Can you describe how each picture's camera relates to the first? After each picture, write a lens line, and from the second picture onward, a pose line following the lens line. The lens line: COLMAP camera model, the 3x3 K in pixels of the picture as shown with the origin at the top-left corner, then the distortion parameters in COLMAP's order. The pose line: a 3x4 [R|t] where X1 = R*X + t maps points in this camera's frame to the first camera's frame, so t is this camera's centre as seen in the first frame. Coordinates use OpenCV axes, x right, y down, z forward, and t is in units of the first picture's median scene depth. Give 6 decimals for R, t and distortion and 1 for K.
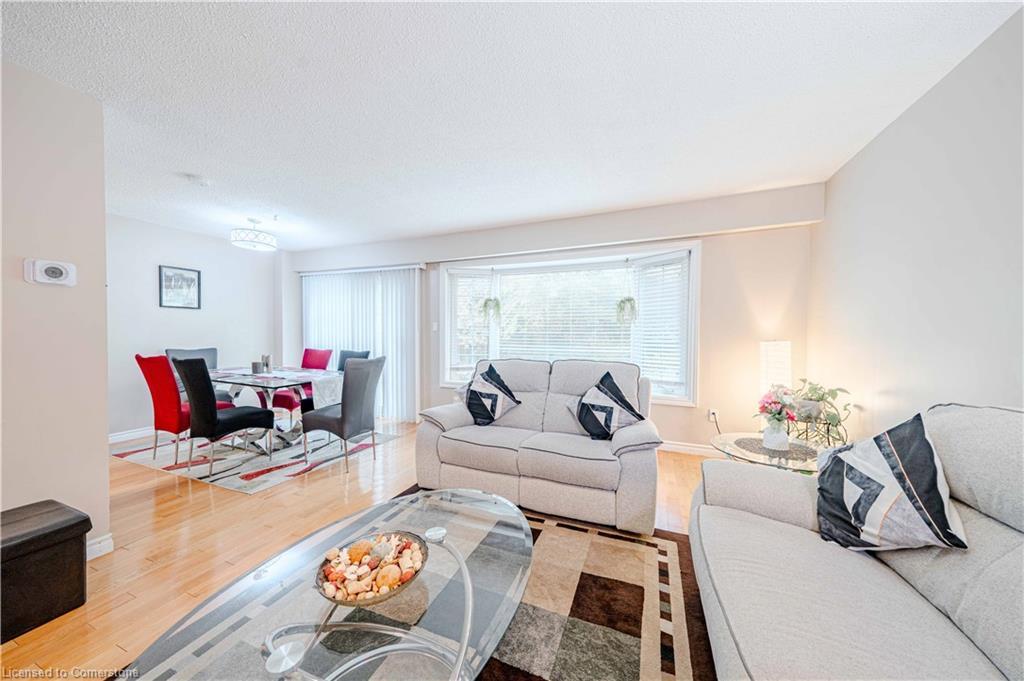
lens RADIAL K [[344.2, 0, 510.0], [0, 344.2, 342.4], [0, 0, 1]] dist [0.010139, -0.000858]
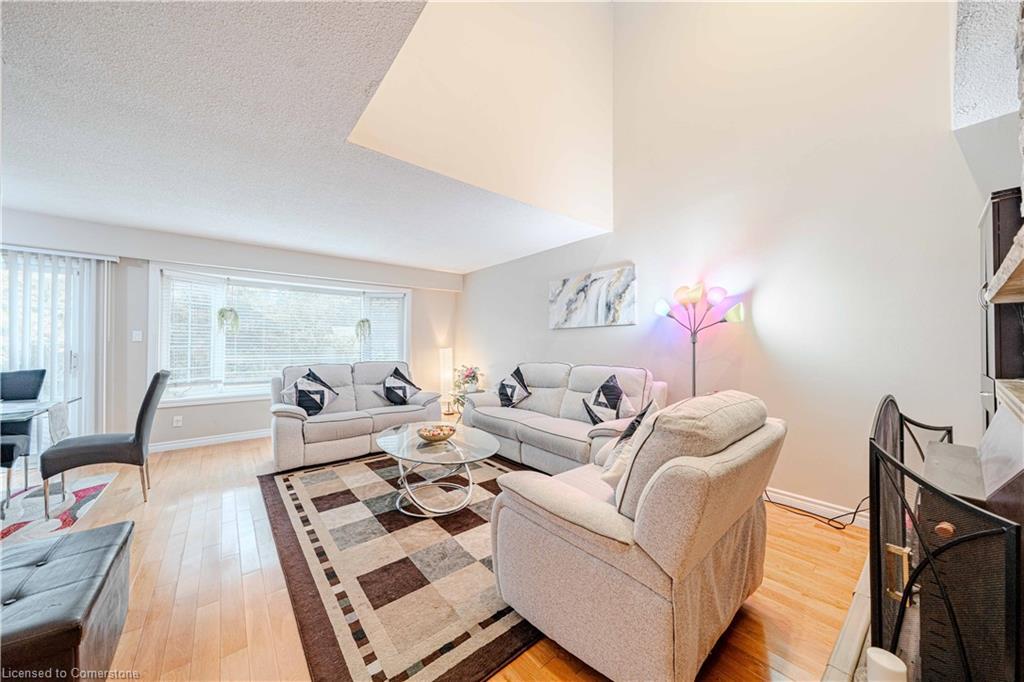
lens RADIAL K [[344.2, 0, 507.3], [0, 344.2, 341.1], [0, 0, 1]] dist [0.010139, -0.000858]
pose [[0.479417, 0.007262, 0.877557, -0.664899], [0.021748, 0.999560, -0.020152, 0.003253], [-0.877318, 0.028747, 0.479048, -0.206825]]
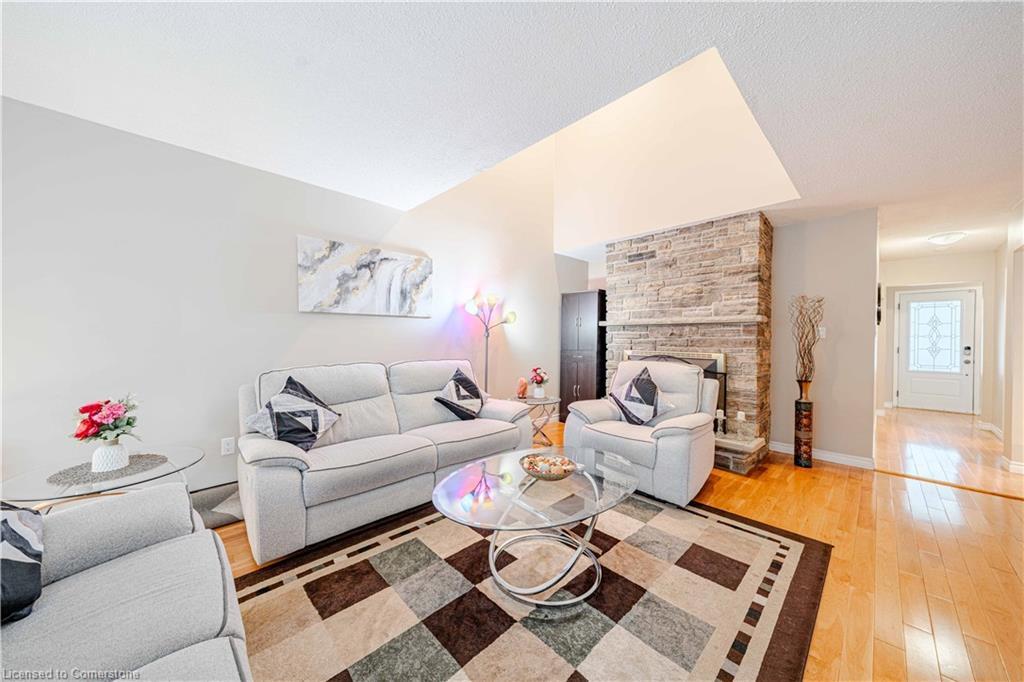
lens RADIAL K [[344.2, 0, 512.7], [0, 344.2, 339.9], [0, 0, 1]] dist [0.010139, -0.000858]
pose [[-0.908088, -0.013191, 0.418571, -0.264447], [-0.002102, 0.999635, 0.026942, -0.019555], [-0.418774, 0.023586, -0.907784, 0.735401]]
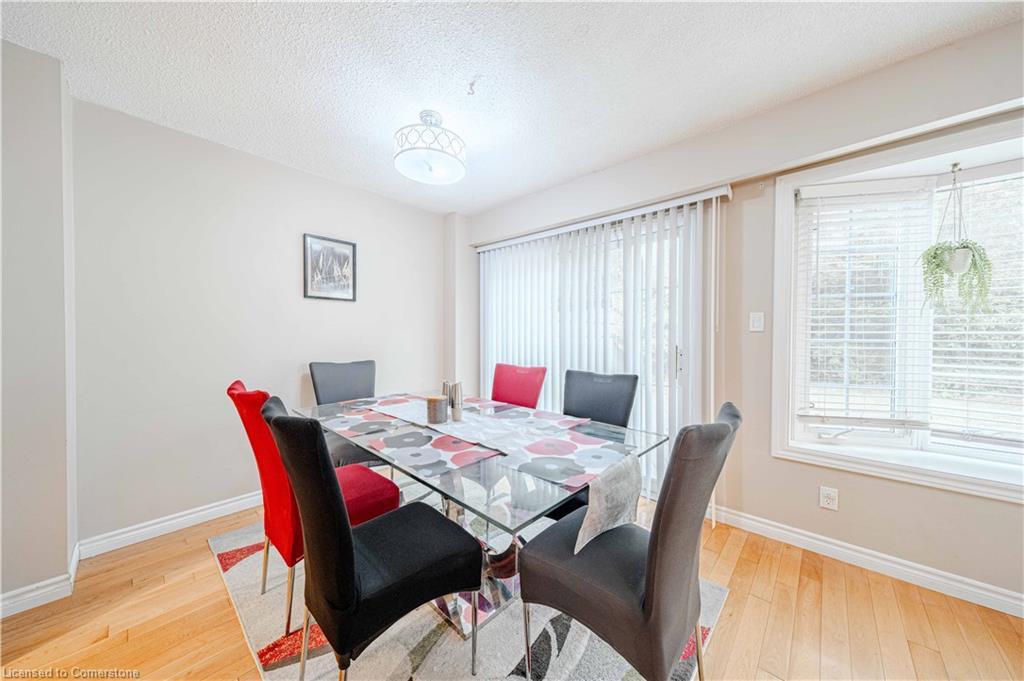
lens RADIAL K [[344.2, 0, 512.3], [0, 344.2, 339.9], [0, 0, 1]] dist [0.010139, -0.000858]
pose [[0.941040, -0.000872, -0.338294, -0.470907], [-0.002507, 0.999951, -0.009551, -0.020538], [0.338286, 0.009836, 0.940992, 0.585383]]
